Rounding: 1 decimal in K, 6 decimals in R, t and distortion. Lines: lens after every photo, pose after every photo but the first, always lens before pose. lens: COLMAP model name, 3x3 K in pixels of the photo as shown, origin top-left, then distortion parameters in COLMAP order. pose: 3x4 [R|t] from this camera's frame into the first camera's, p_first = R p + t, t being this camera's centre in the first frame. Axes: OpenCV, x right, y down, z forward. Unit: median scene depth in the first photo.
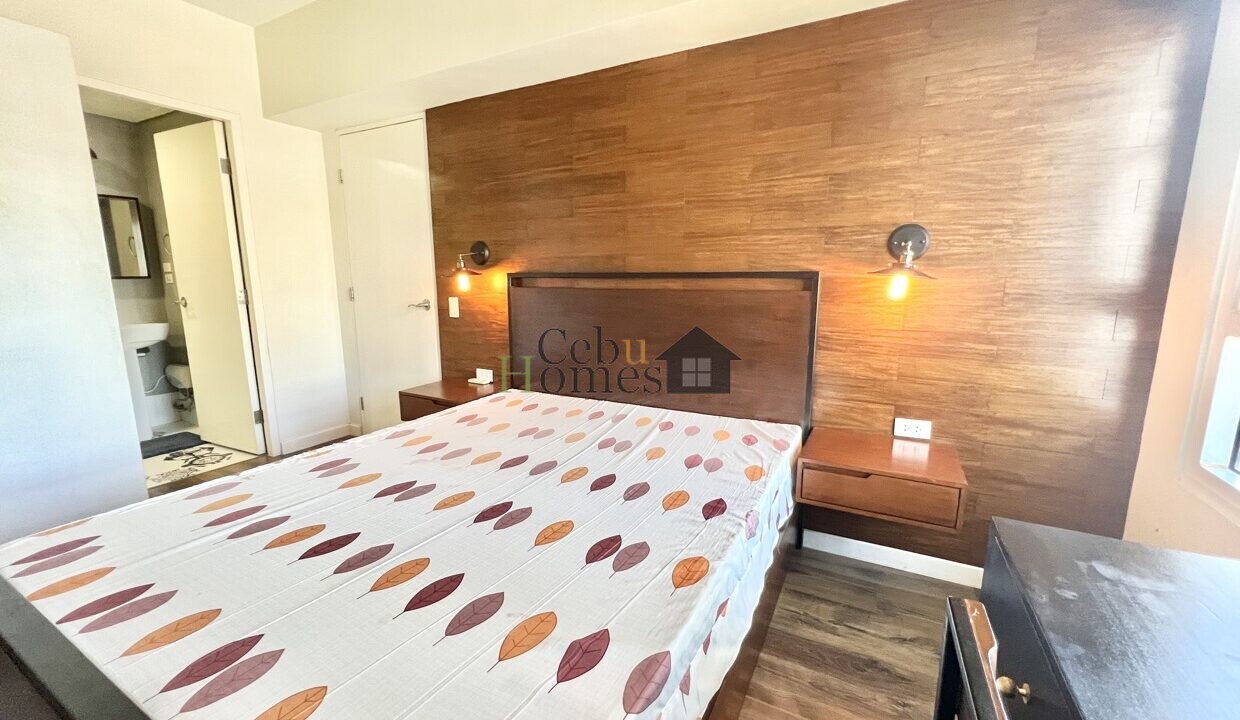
lens RADIAL K [[495.8, 0, 617.9], [0, 495.8, 360.1], [0, 0, 1]] dist [-0.002995, -0.000264]
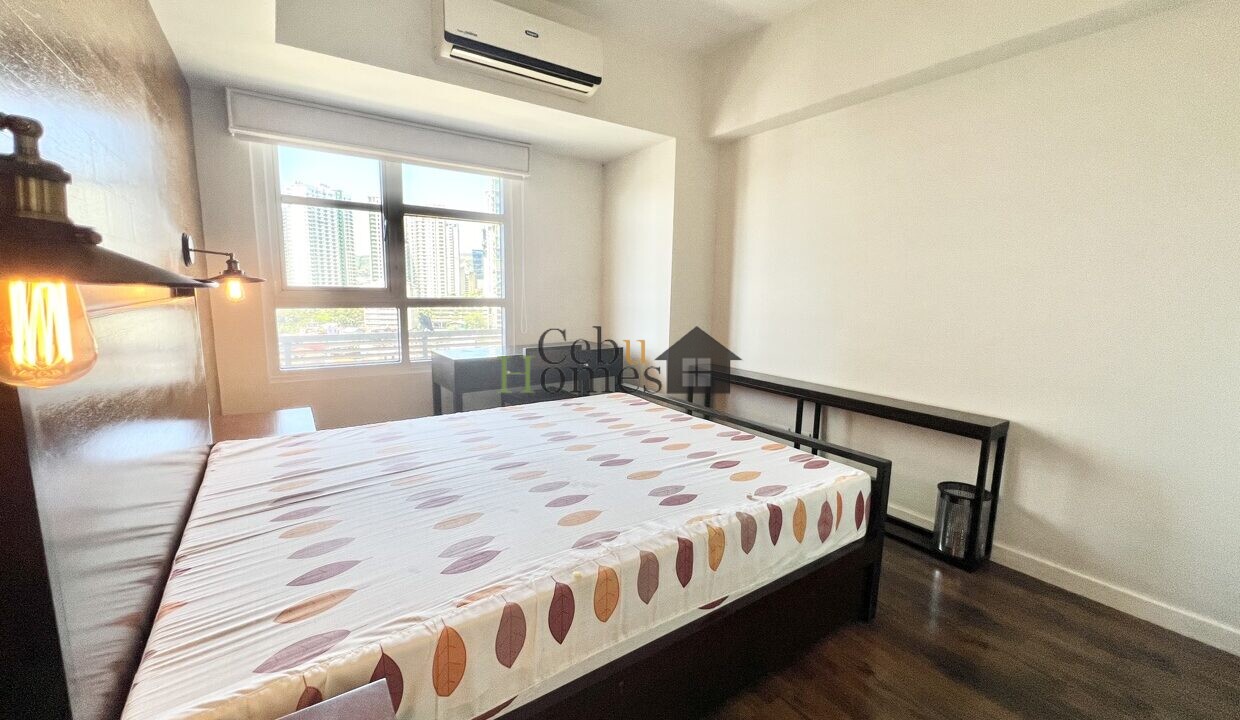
lens RADIAL K [[495.8, 0, 617.9], [0, 495.8, 360.1], [0, 0, 1]] dist [-0.002995, -0.000264]
pose [[-0.892202, -0.078527, 0.444758, -0.644399], [0.061533, 0.954450, 0.291956, -0.218506], [-0.447425, 0.287851, -0.846730, 1.296793]]
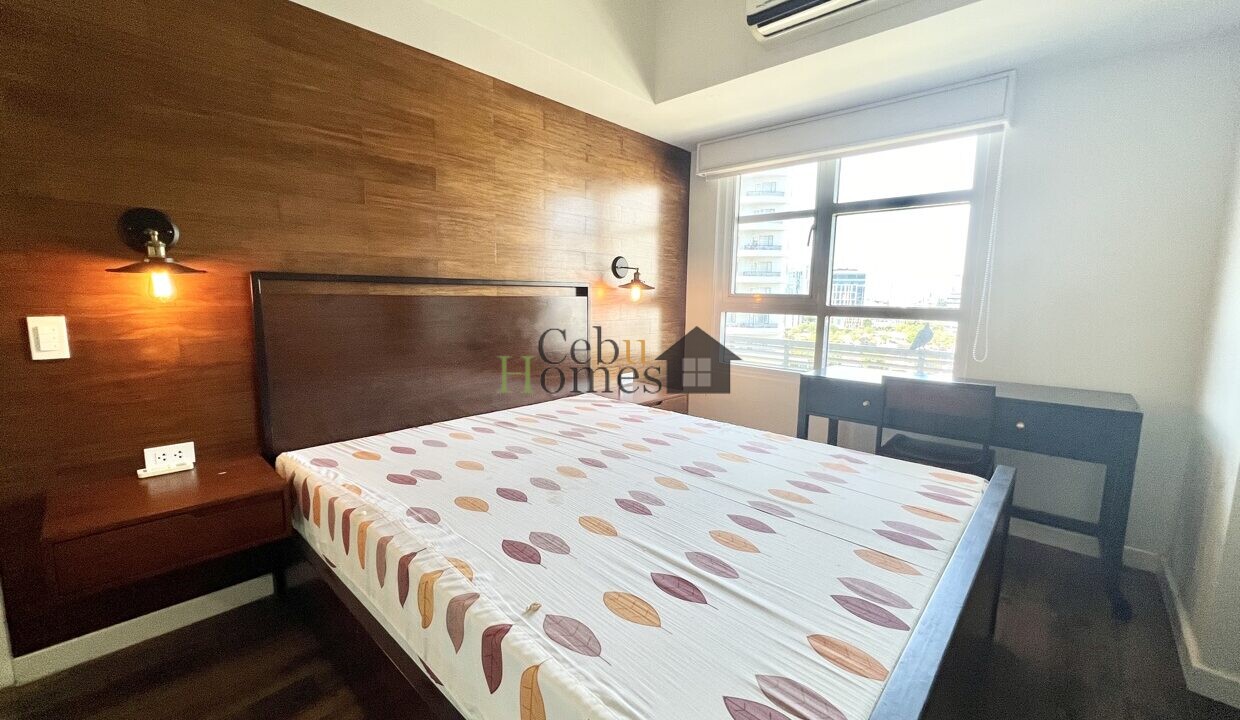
lens RADIAL K [[495.8, 0, 617.9], [0, 495.8, 360.1], [0, 0, 1]] dist [-0.002995, -0.000264]
pose [[0.249845, -0.122471, 0.960509, -0.872692], [0.150352, 0.984844, 0.086465, -0.062278], [-0.956542, 0.122812, 0.264472, 0.501017]]
